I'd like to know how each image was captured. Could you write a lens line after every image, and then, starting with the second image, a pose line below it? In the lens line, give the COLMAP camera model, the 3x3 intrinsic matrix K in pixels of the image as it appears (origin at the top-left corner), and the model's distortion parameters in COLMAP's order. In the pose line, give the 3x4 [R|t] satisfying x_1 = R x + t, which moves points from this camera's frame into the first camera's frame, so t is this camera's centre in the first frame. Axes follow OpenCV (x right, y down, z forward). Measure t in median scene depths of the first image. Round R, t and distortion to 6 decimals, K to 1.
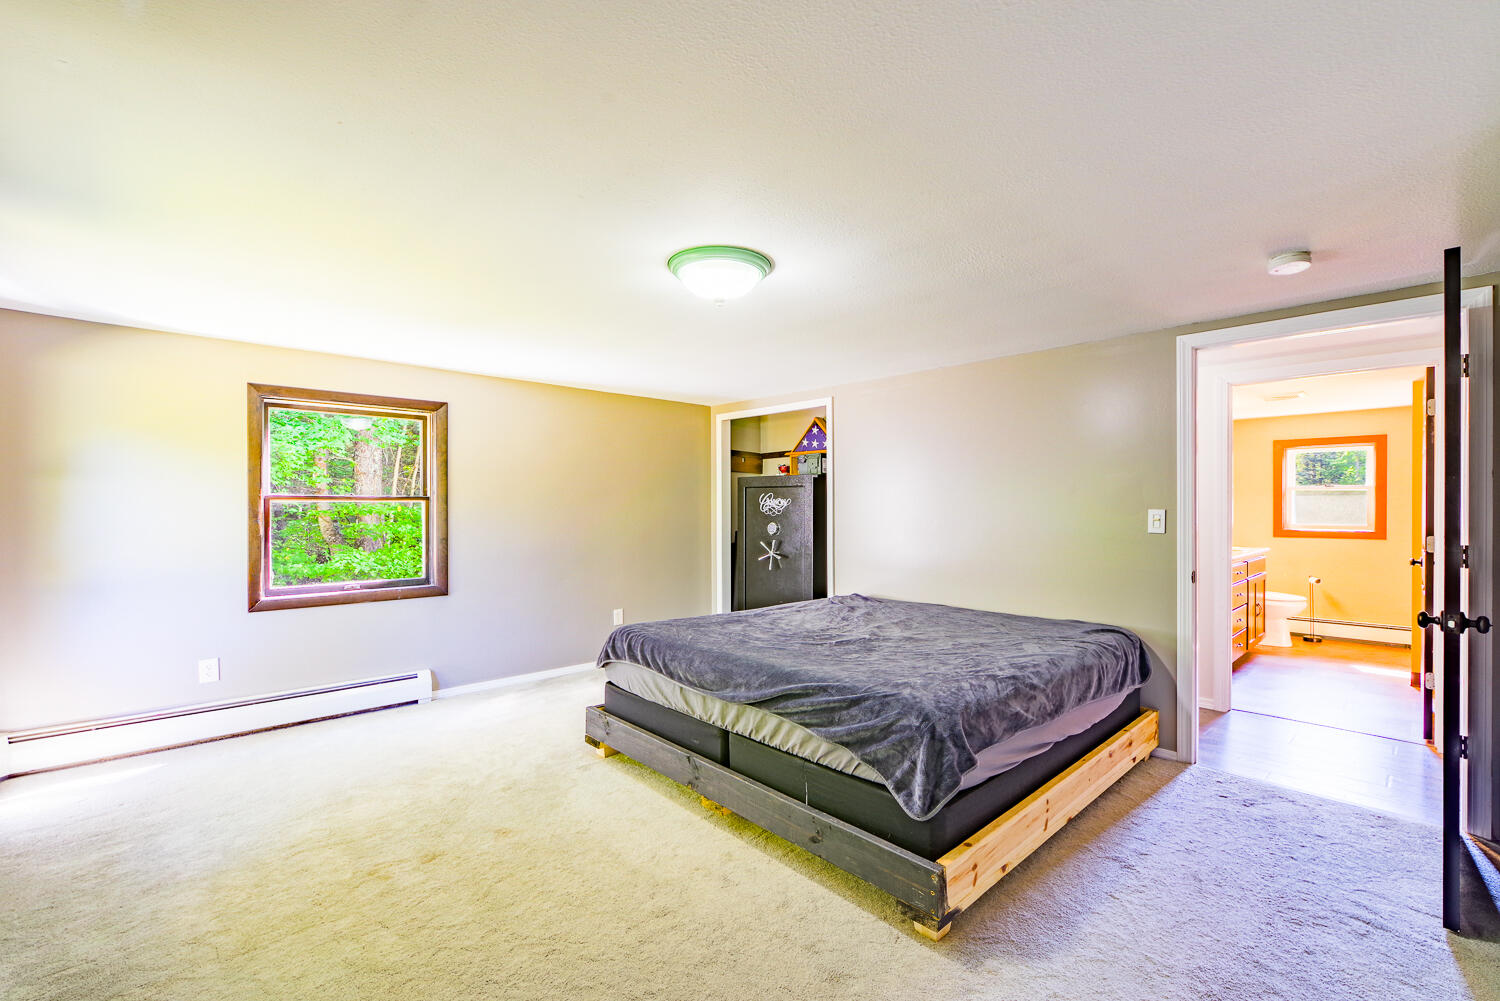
lens RADIAL K [[658.3, 0, 754.2], [0, 658.3, 506.1], [0, 0, 1]] dist [-0.005954, 0.000993]
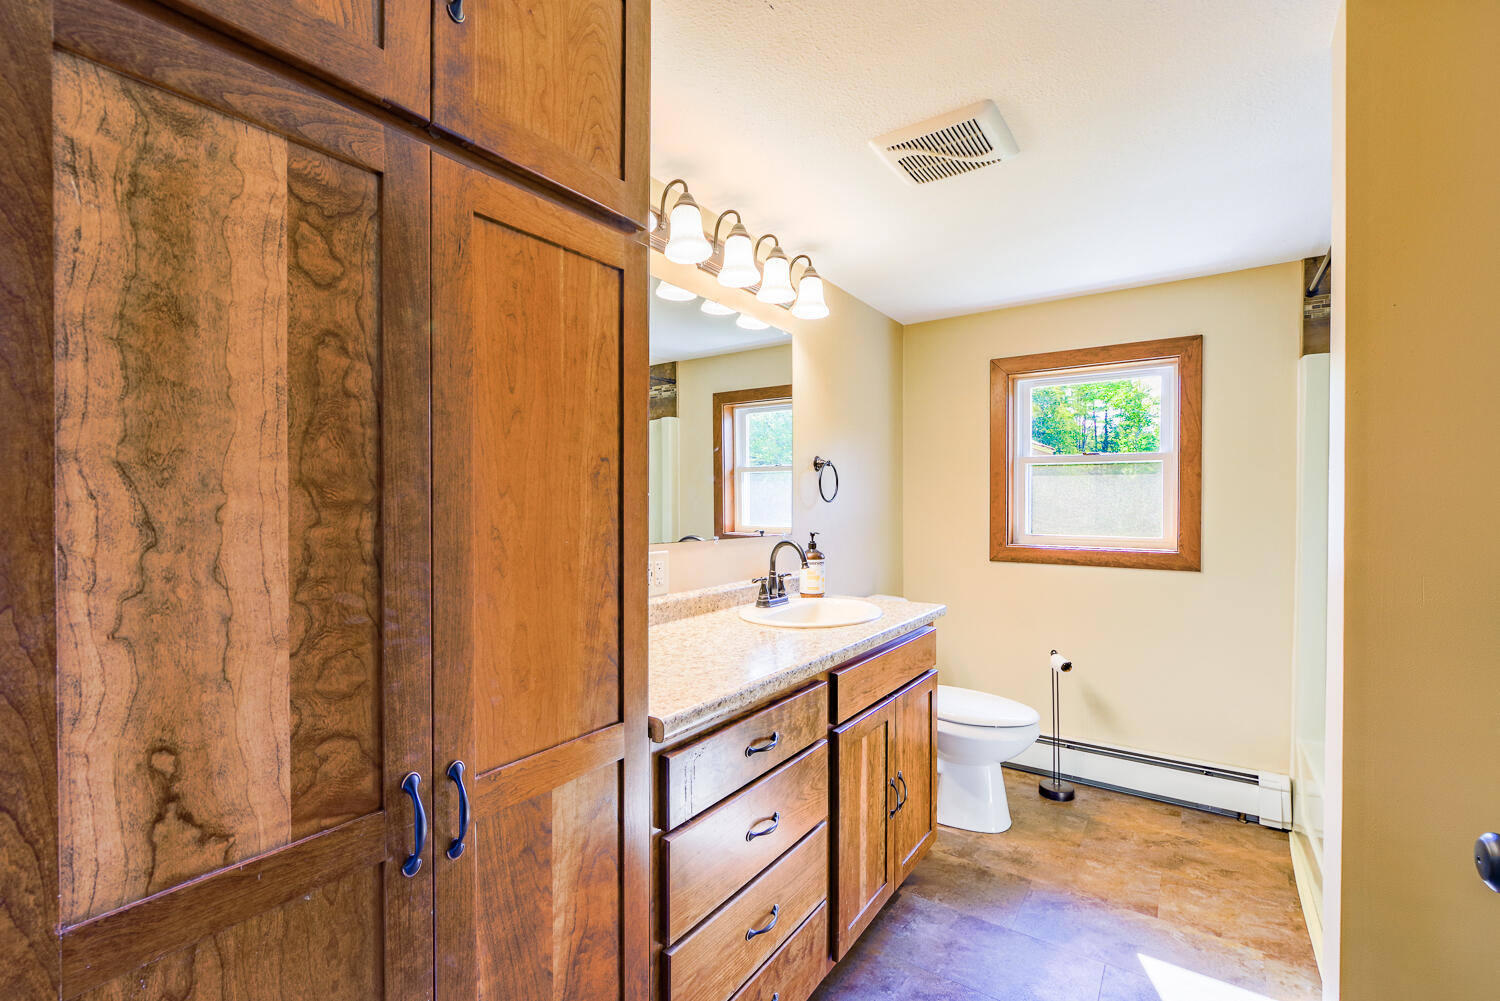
lens RADIAL K [[658.3, 0, 742.8], [0, 658.3, 502.4], [0, 0, 1]] dist [-0.005954, 0.000993]
pose [[0.980611, 0.001240, 0.195961, 0.541010], [-0.002017, 0.999991, 0.003764, 0.002758], [-0.195954, -0.004086, 0.980605, 0.589173]]
